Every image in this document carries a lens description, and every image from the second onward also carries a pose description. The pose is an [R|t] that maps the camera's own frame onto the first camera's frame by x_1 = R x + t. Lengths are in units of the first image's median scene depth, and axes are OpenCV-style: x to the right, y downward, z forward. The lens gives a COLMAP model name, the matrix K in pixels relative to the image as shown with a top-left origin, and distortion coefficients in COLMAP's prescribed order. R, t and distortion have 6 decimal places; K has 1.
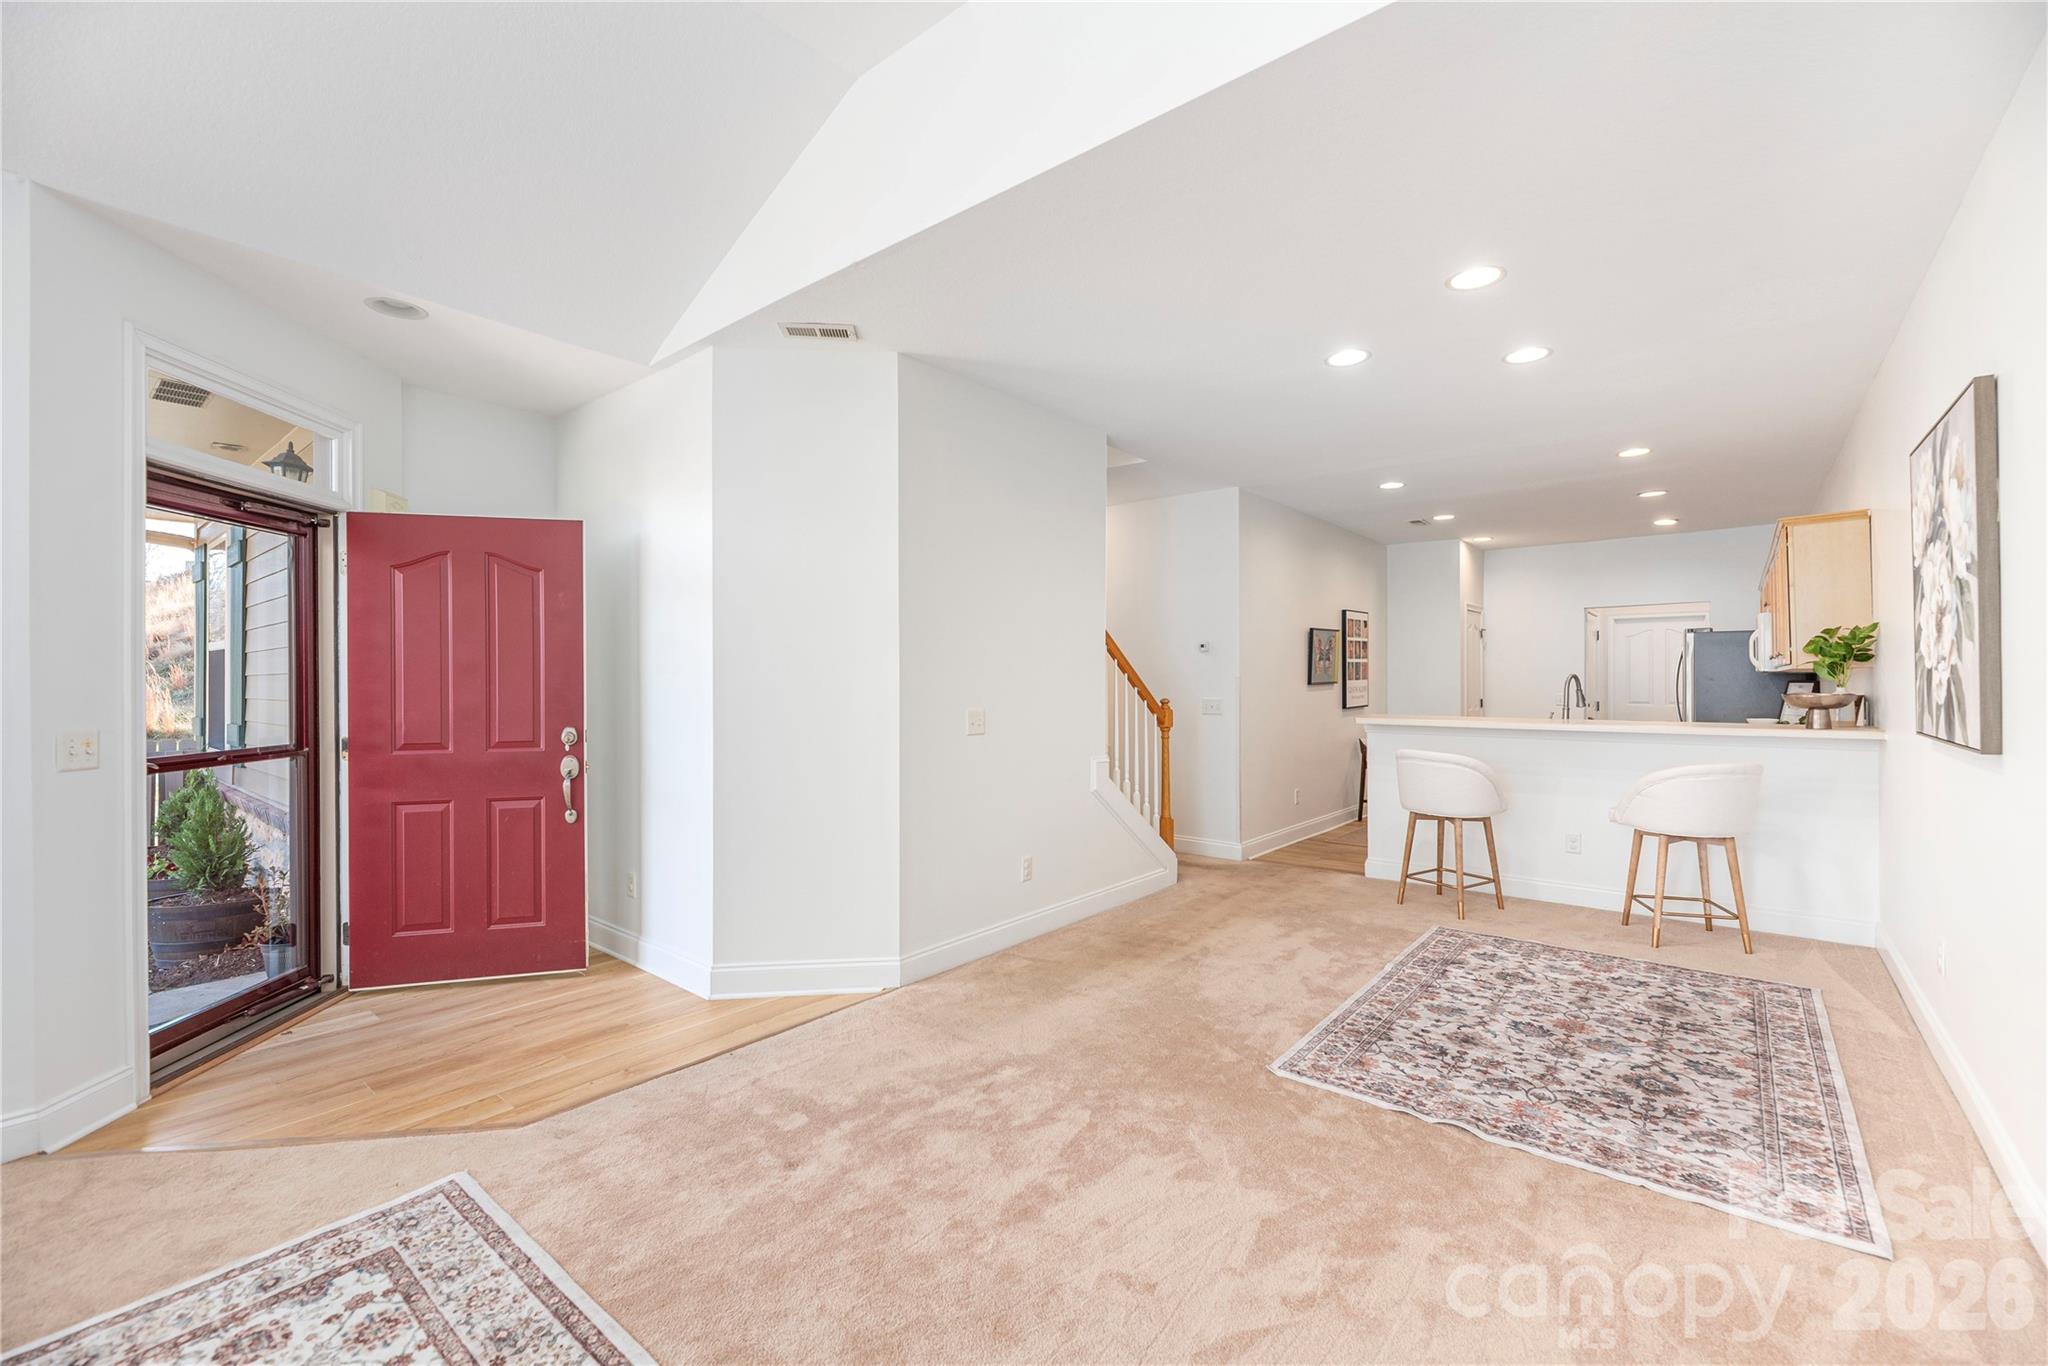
lens RADIAL K [[846.9, 0, 1024.0], [0, 846.9, 683.0], [0, 0, 1]] dist [-0.000037, 0.000021]
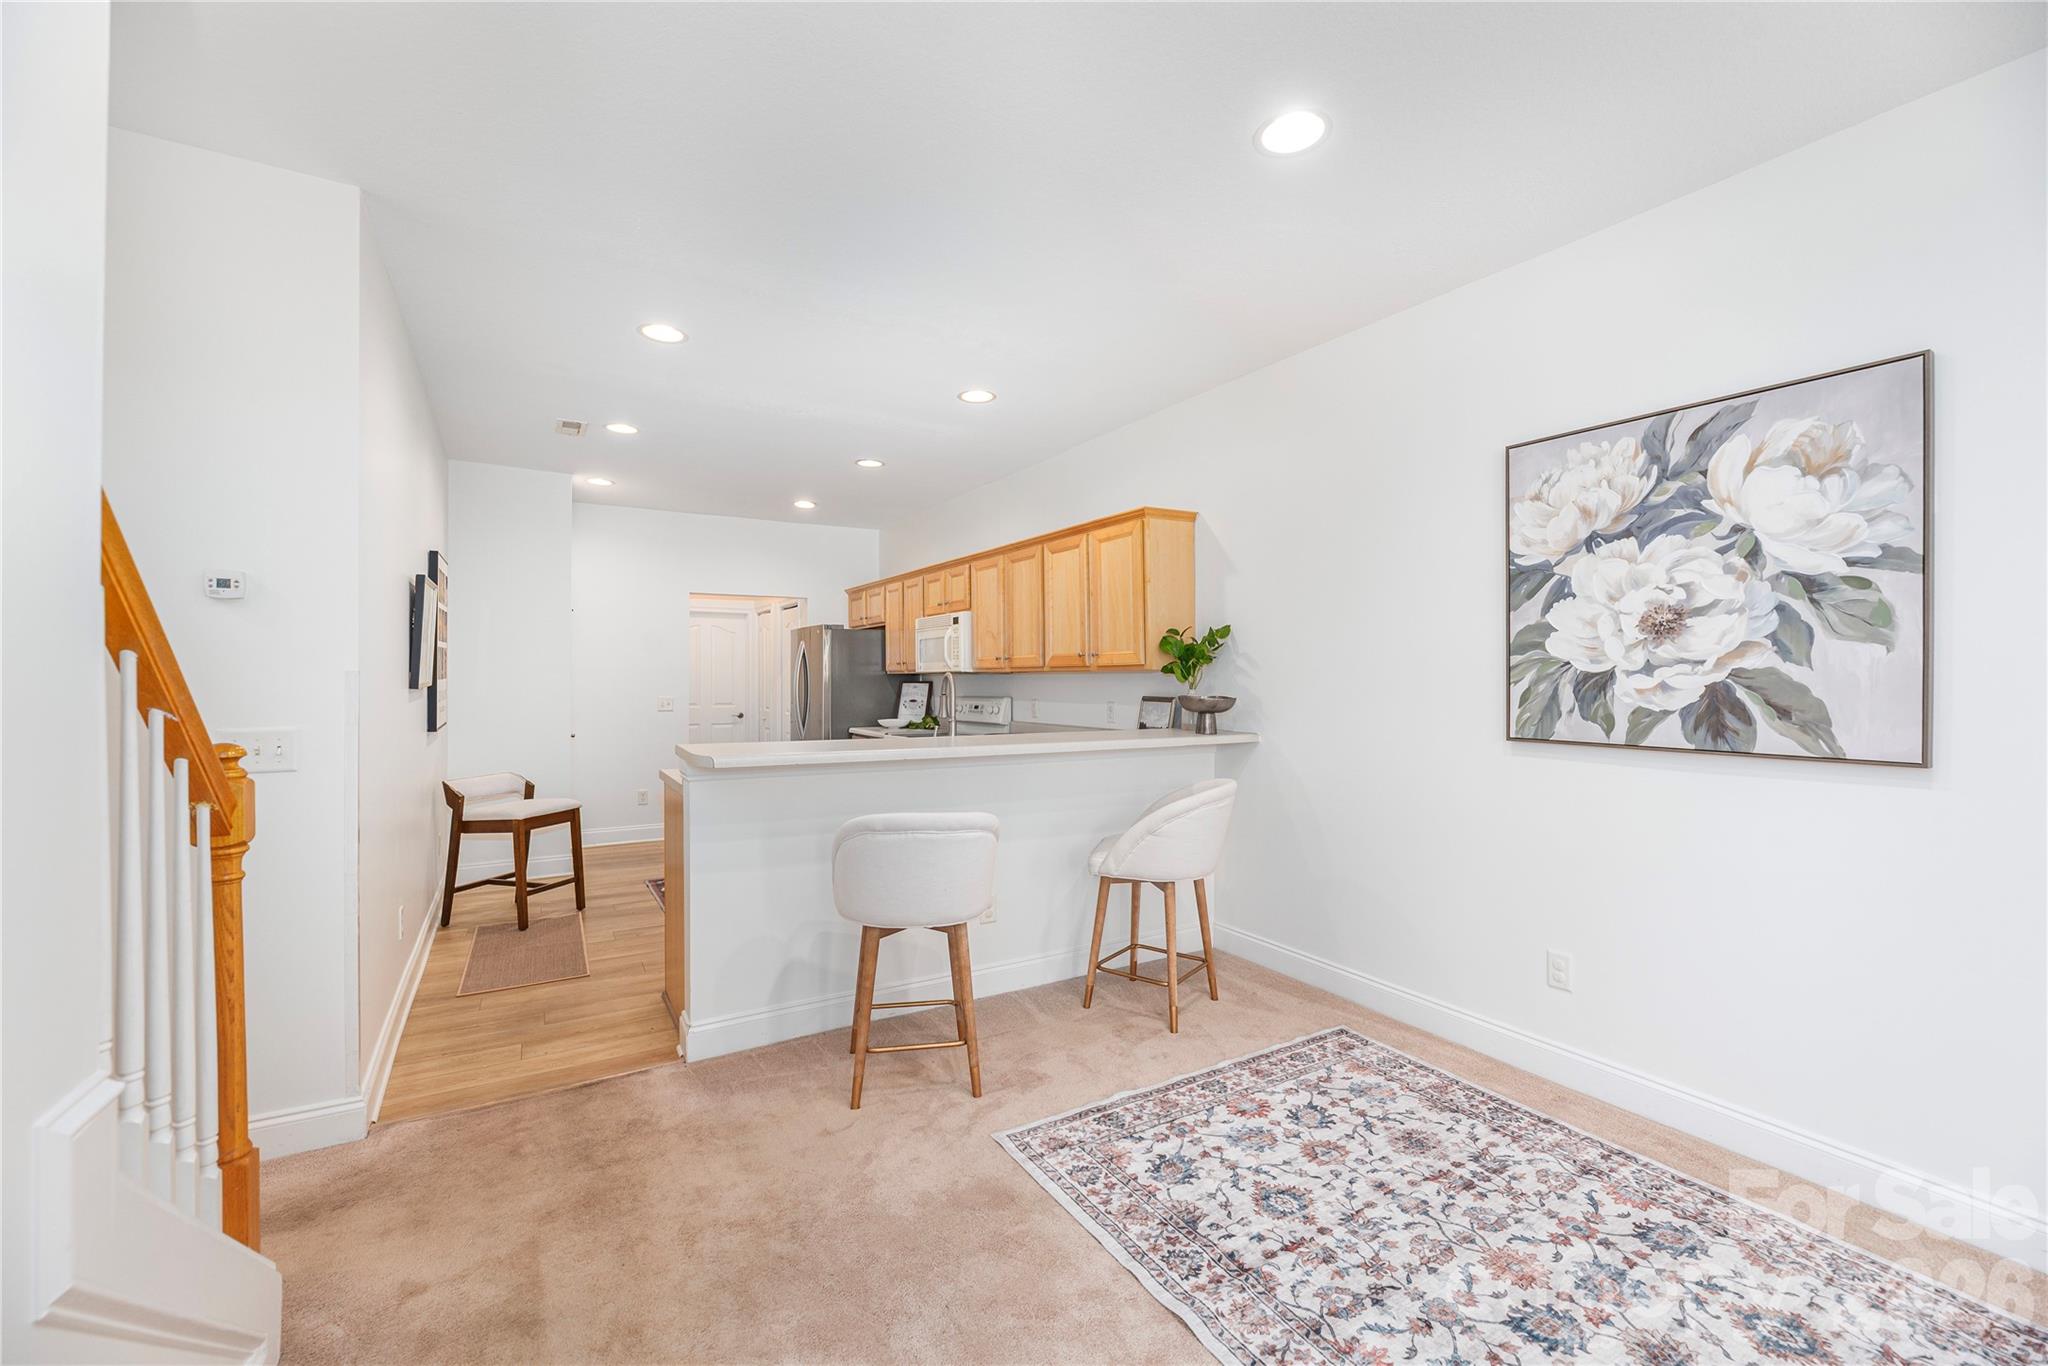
lens RADIAL K [[846.9, 0, 1024.0], [0, 846.9, 683.0], [0, 0, 1]] dist [-0.000037, 0.000021]
pose [[0.328769, -0.000719, 0.944410, -0.022619], [0.000086, 1.000000, 0.000732, -0.004065], [-0.944410, -0.000159, 0.328769, 0.971940]]
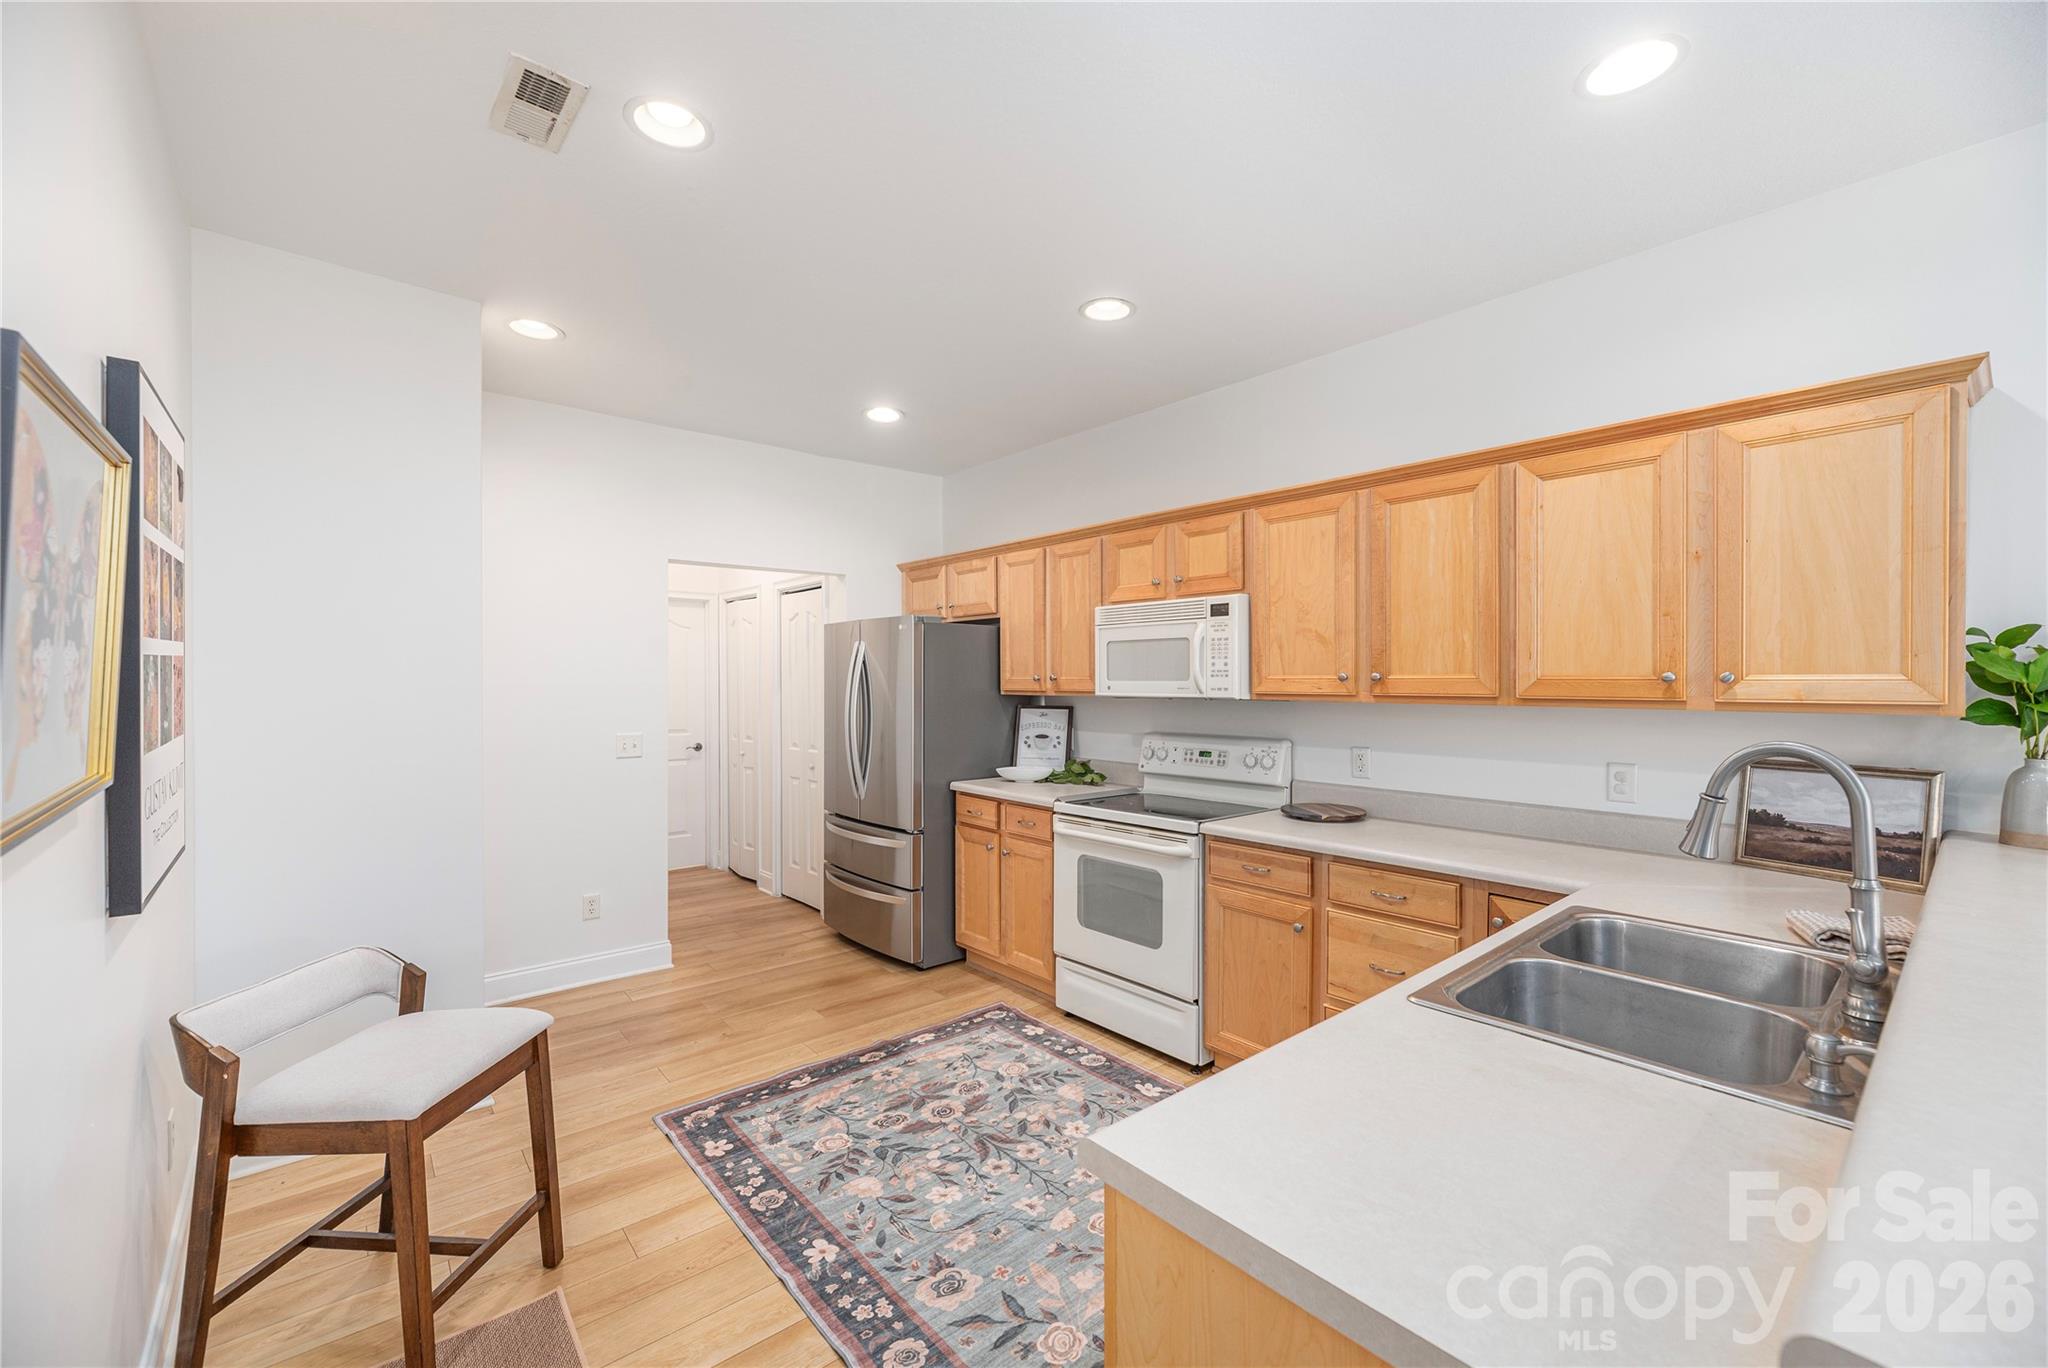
lens RADIAL K [[828.3, 0, 1021.2], [0, 828.3, 693.3], [0, 0, 1]] dist [-0.001315, -0.000438]
pose [[0.163699, -0.013430, 0.986419, 0.499701], [-0.001311, 0.999903, 0.013831, -0.040528], [-0.986509, -0.003558, 0.163666, 1.651091]]
